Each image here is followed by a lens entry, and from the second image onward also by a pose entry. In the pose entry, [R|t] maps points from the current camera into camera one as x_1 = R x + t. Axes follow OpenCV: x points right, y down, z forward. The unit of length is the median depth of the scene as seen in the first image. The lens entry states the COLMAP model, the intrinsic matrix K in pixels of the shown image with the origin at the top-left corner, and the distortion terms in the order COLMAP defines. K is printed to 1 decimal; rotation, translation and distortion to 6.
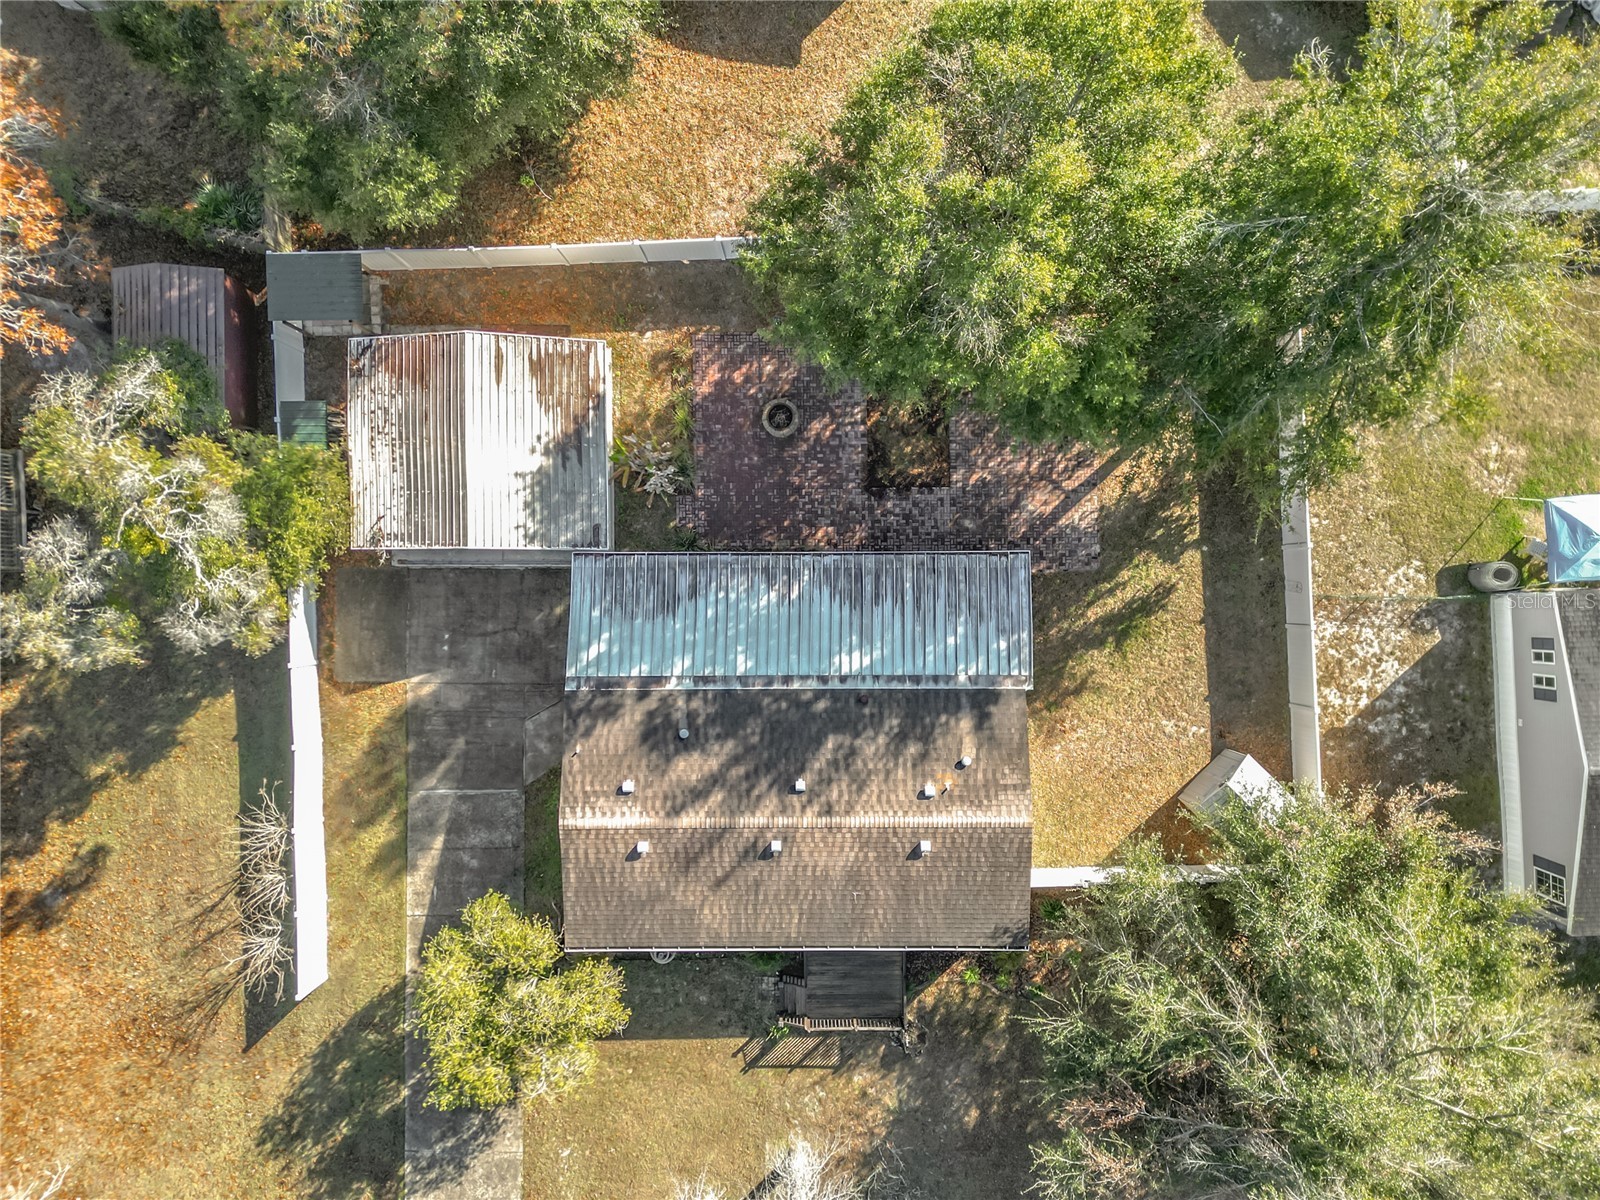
lens RADIAL K [[932.0, 0, 829.0], [0, 932.0, 629.3], [0, 0, 1]] dist [0.070932, 0.000010]
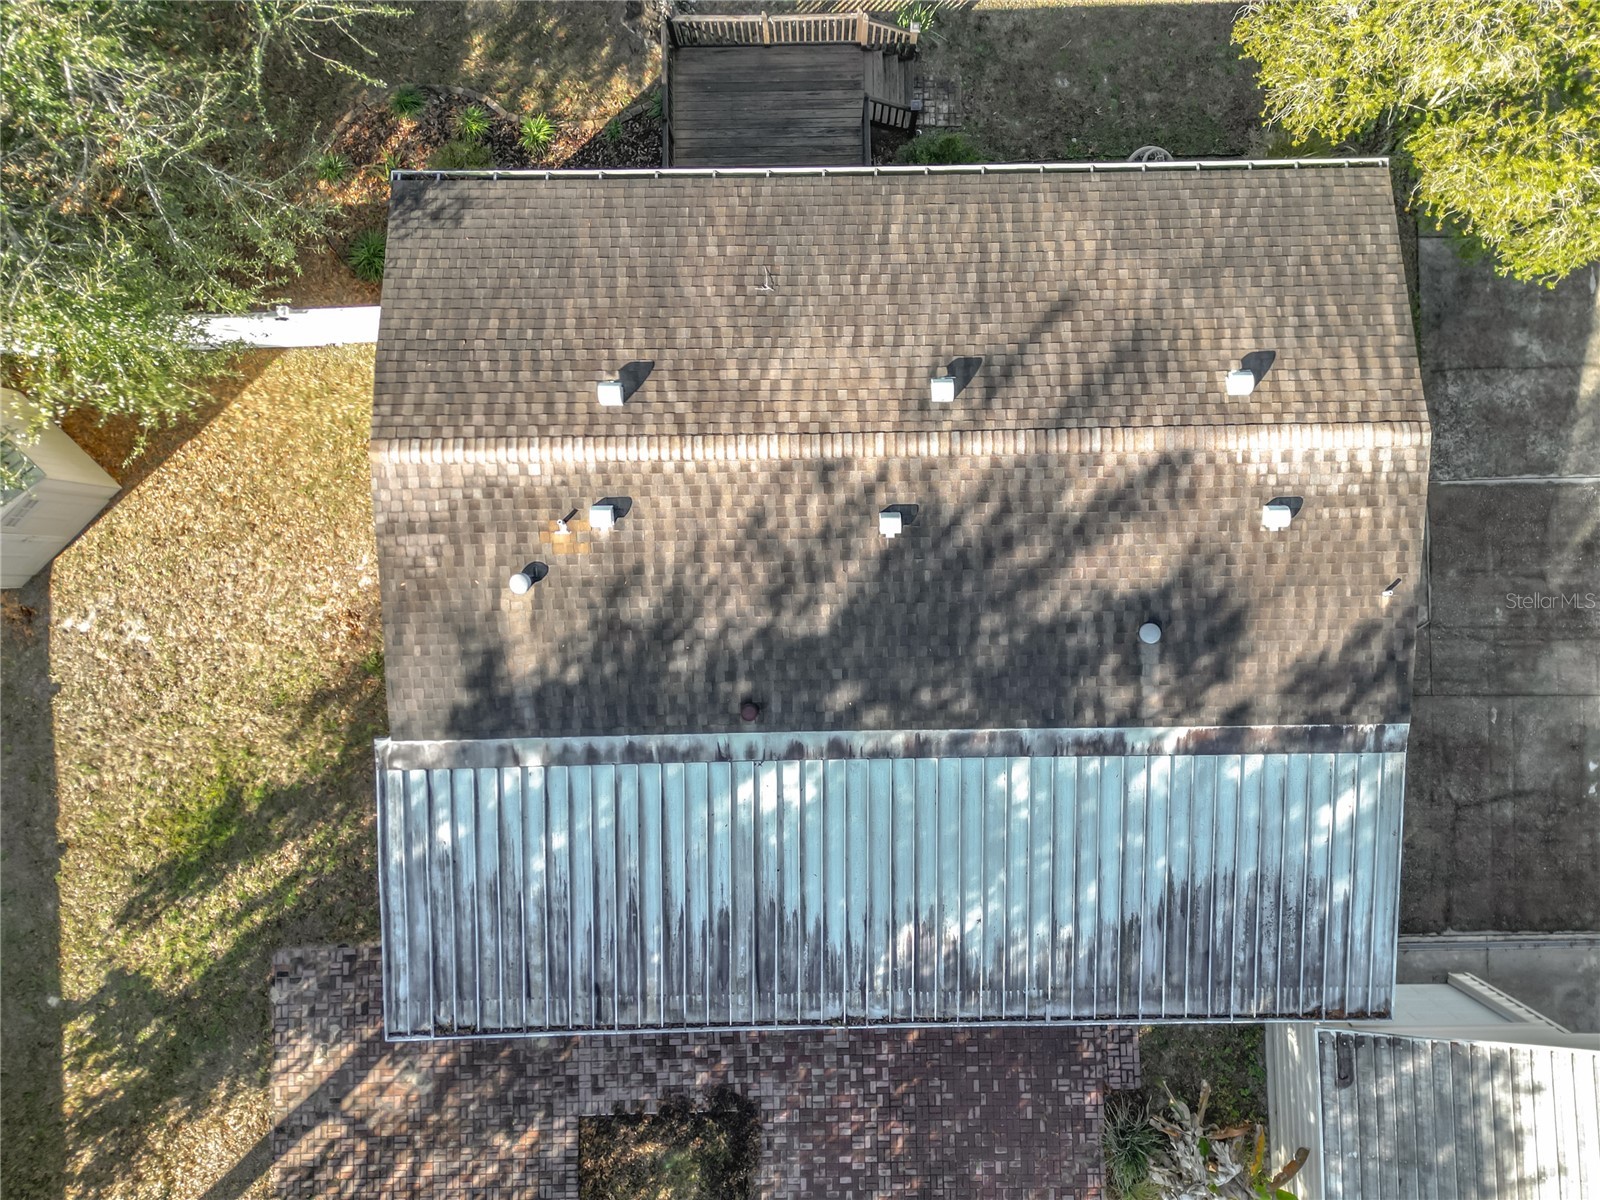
lens RADIAL K [[1153.9, 0, 795.2], [0, 1153.9, 576.0], [0, 0, 1]] dist [0.038753, -0.006158]
pose [[-0.999879, 0.009730, 0.012145, 0.007714], [-0.009346, -0.999467, 0.031290, 0.121068], [0.012443, 0.031173, 0.999437, 0.430881]]
